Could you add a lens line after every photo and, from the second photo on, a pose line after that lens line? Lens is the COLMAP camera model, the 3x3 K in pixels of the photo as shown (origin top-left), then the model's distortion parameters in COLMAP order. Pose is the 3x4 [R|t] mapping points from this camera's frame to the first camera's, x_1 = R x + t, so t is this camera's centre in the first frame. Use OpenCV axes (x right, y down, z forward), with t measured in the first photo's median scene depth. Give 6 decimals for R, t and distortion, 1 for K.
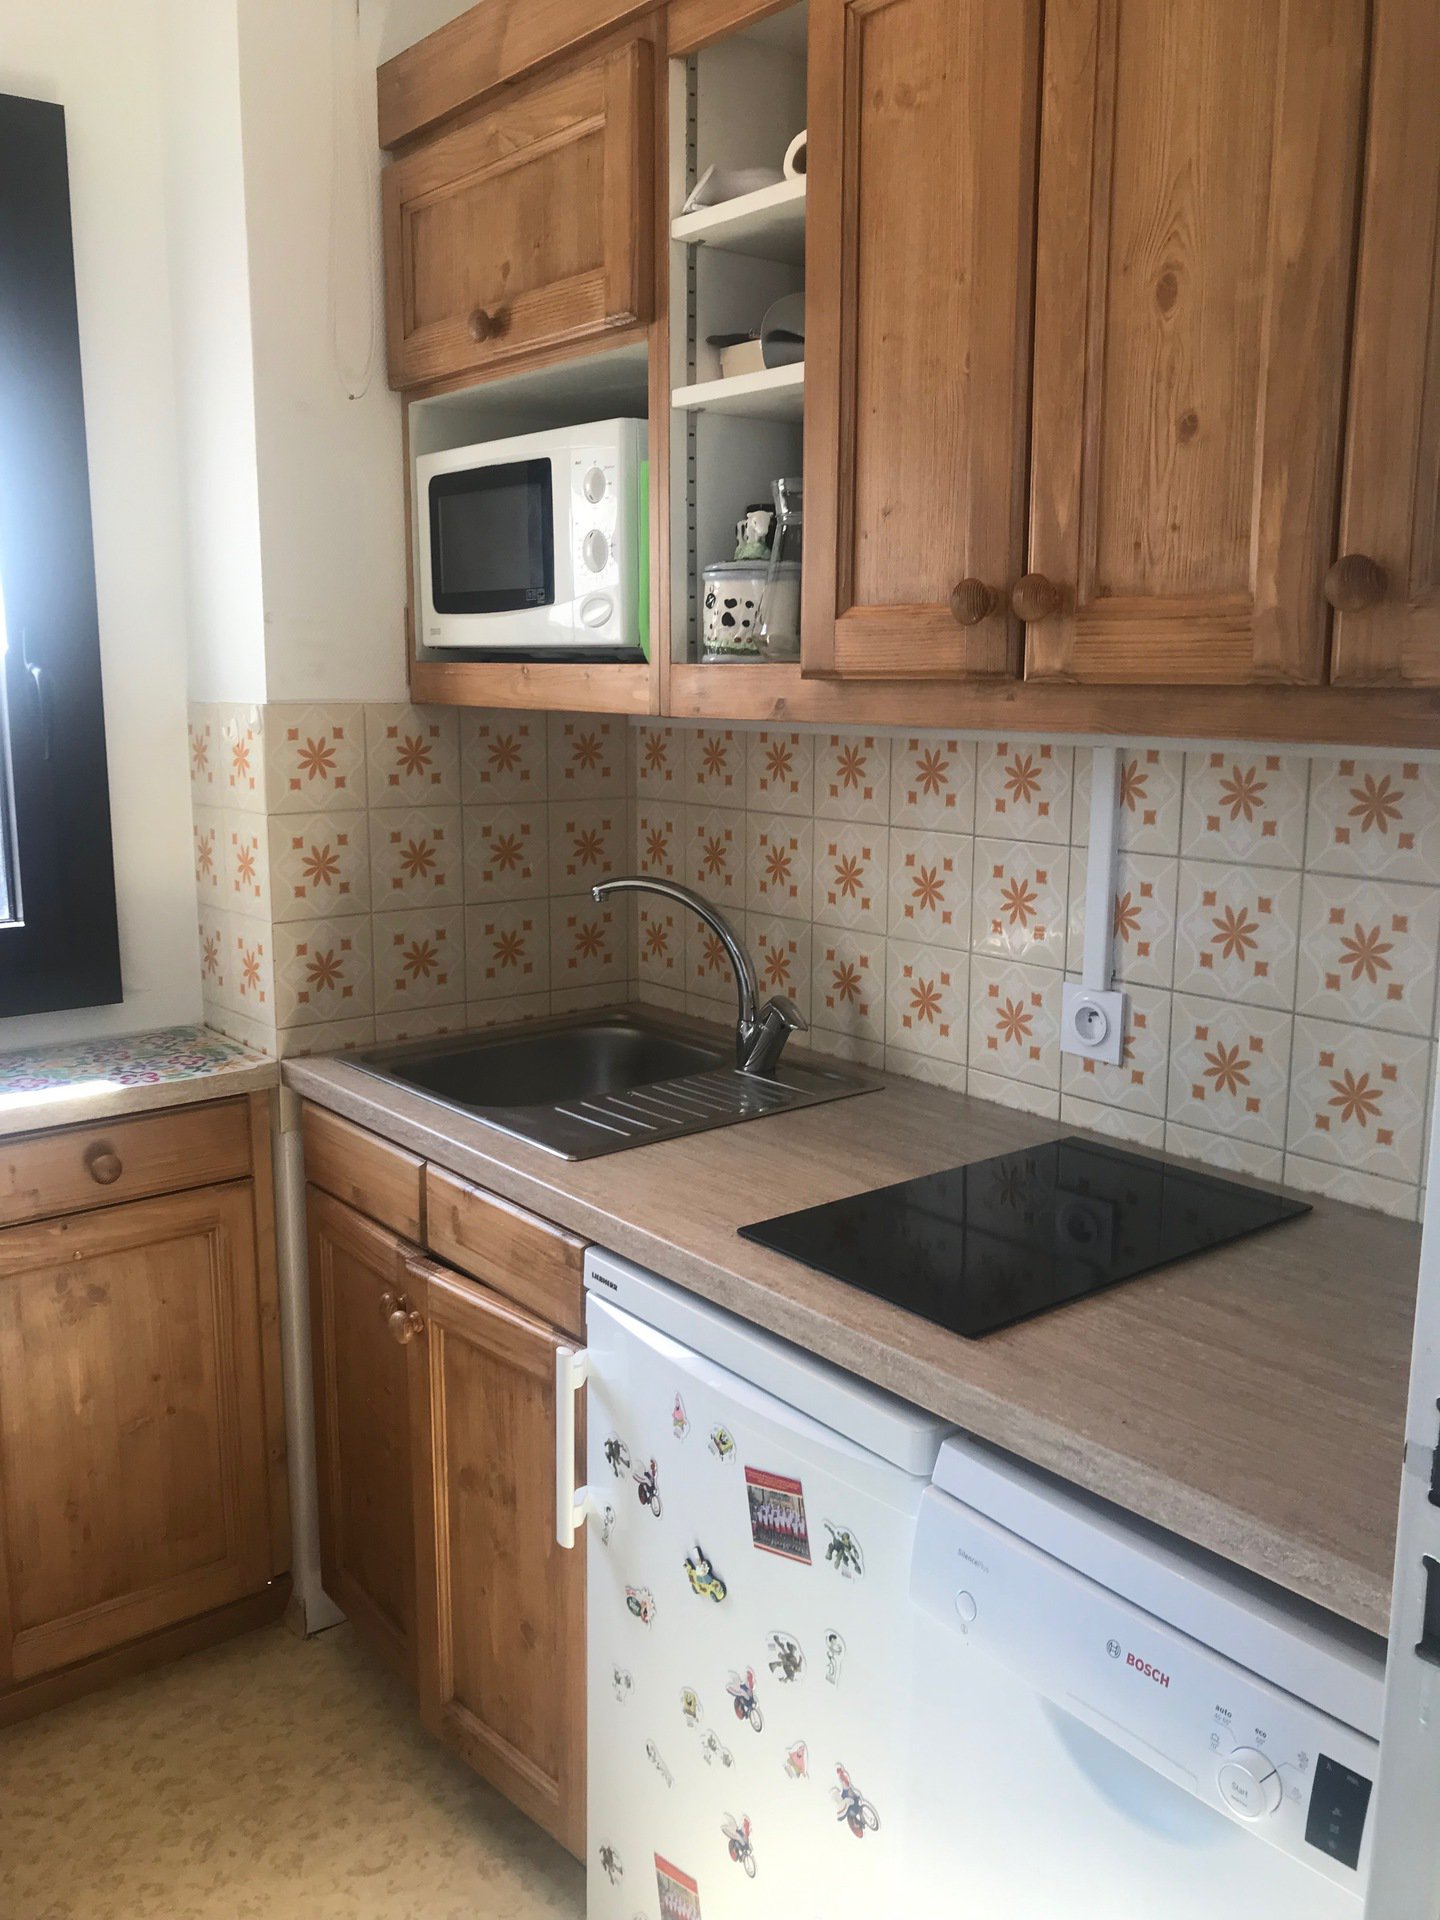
lens RADIAL K [[1584.2, 0, 721.5], [0, 1584.2, 957.0], [0, 0, 1]] dist [0.035289, -0.021969]
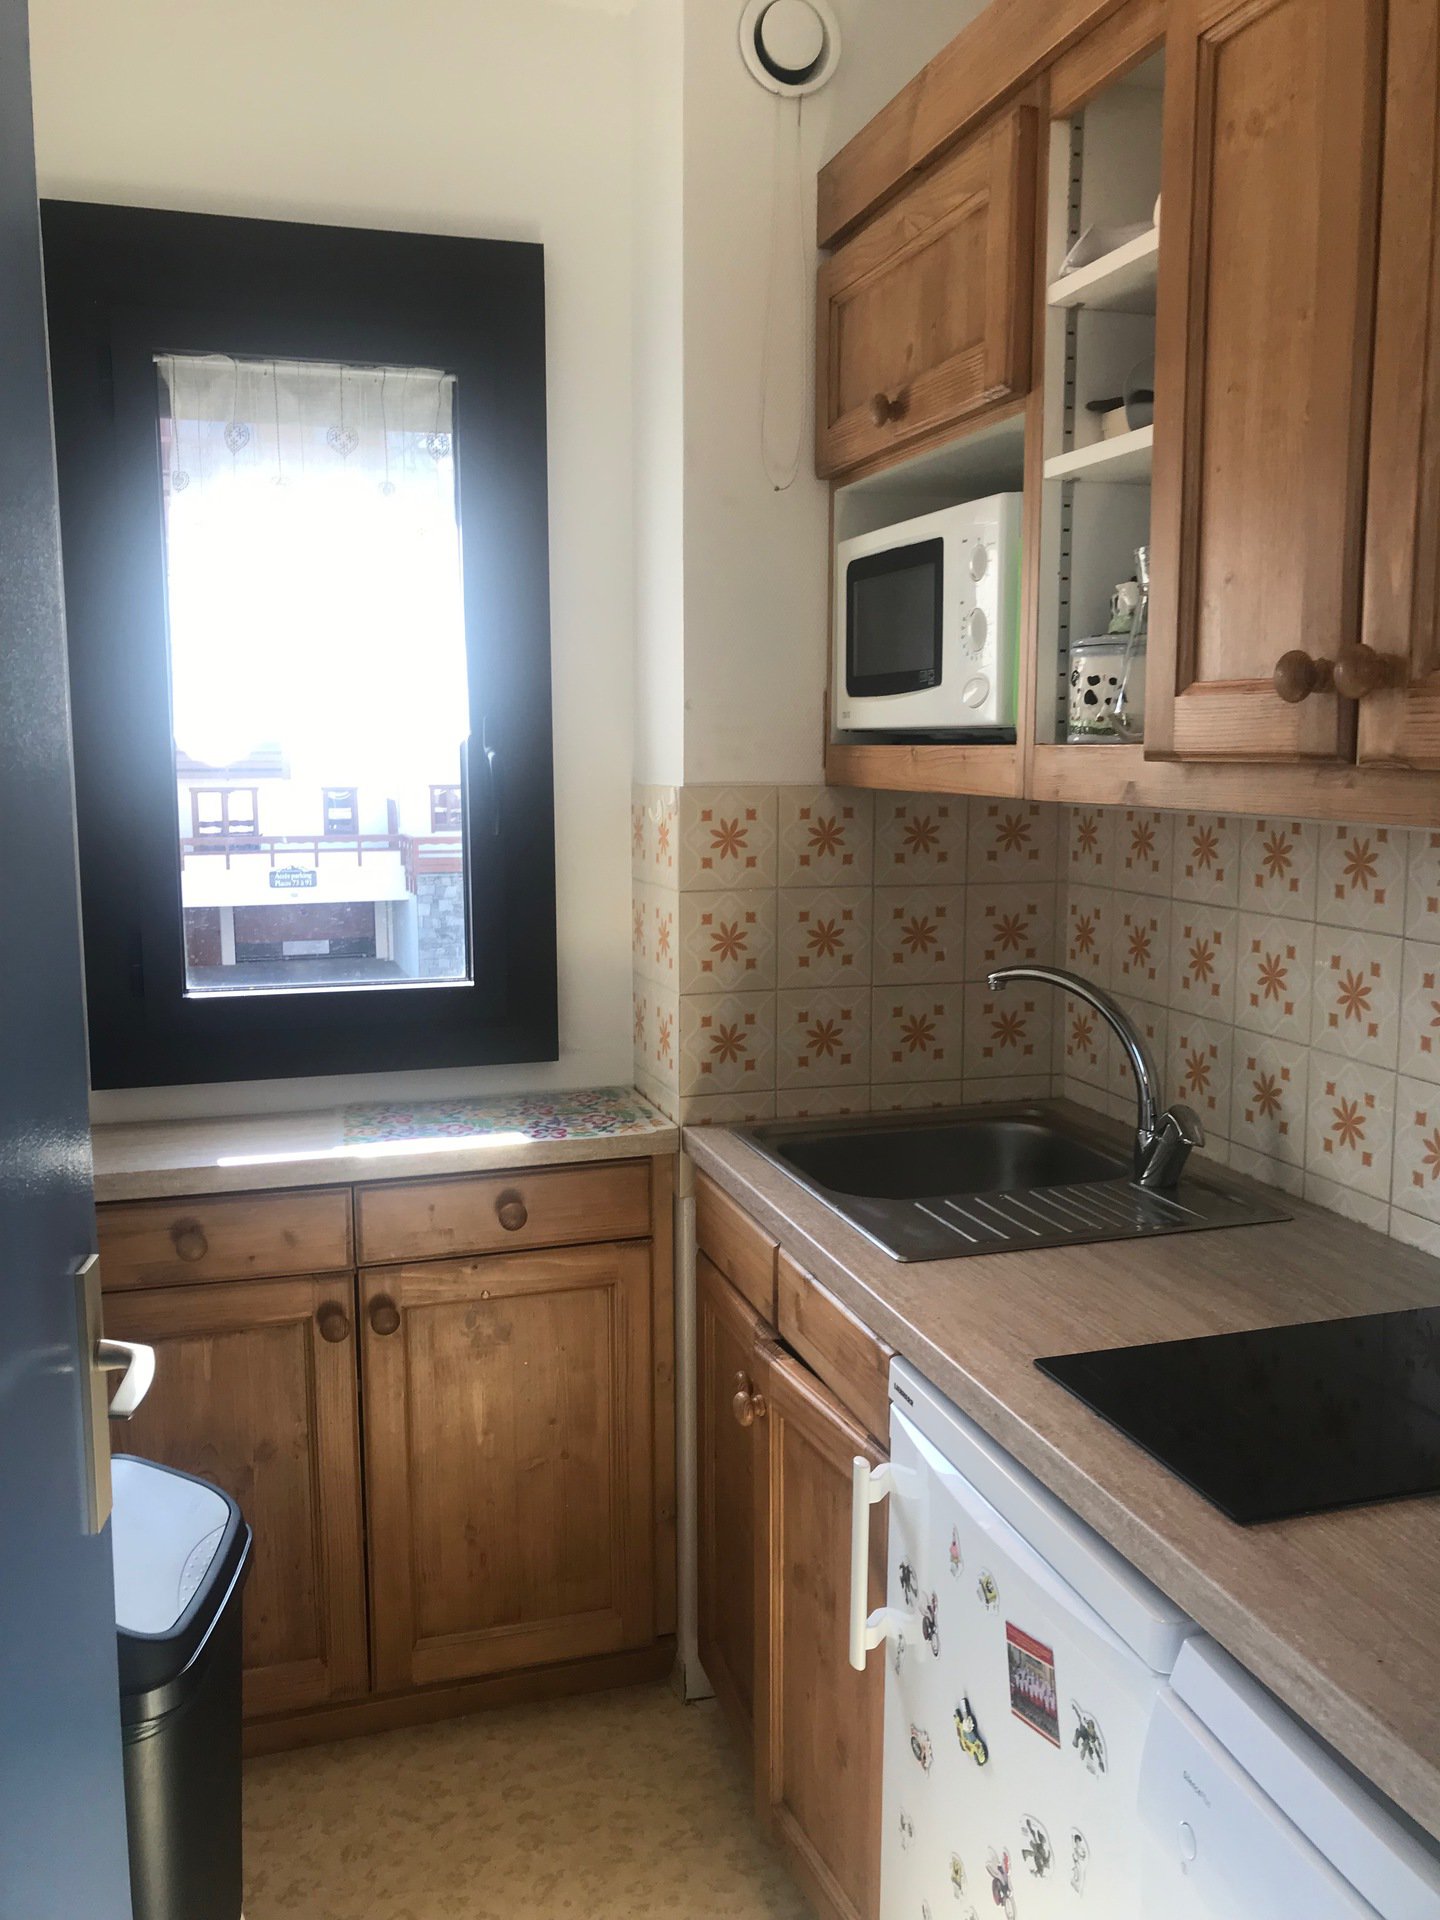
lens RADIAL K [[1598.7, 0, 719.4], [0, 1598.7, 955.3], [0, 0, 1]] dist [0.006903, 0.043274]
pose [[0.926905, 0.043542, -0.372762, 0.140982], [-0.060703, 0.997562, -0.034419, -0.014191], [0.370354, 0.054531, 0.927289, 0.048688]]
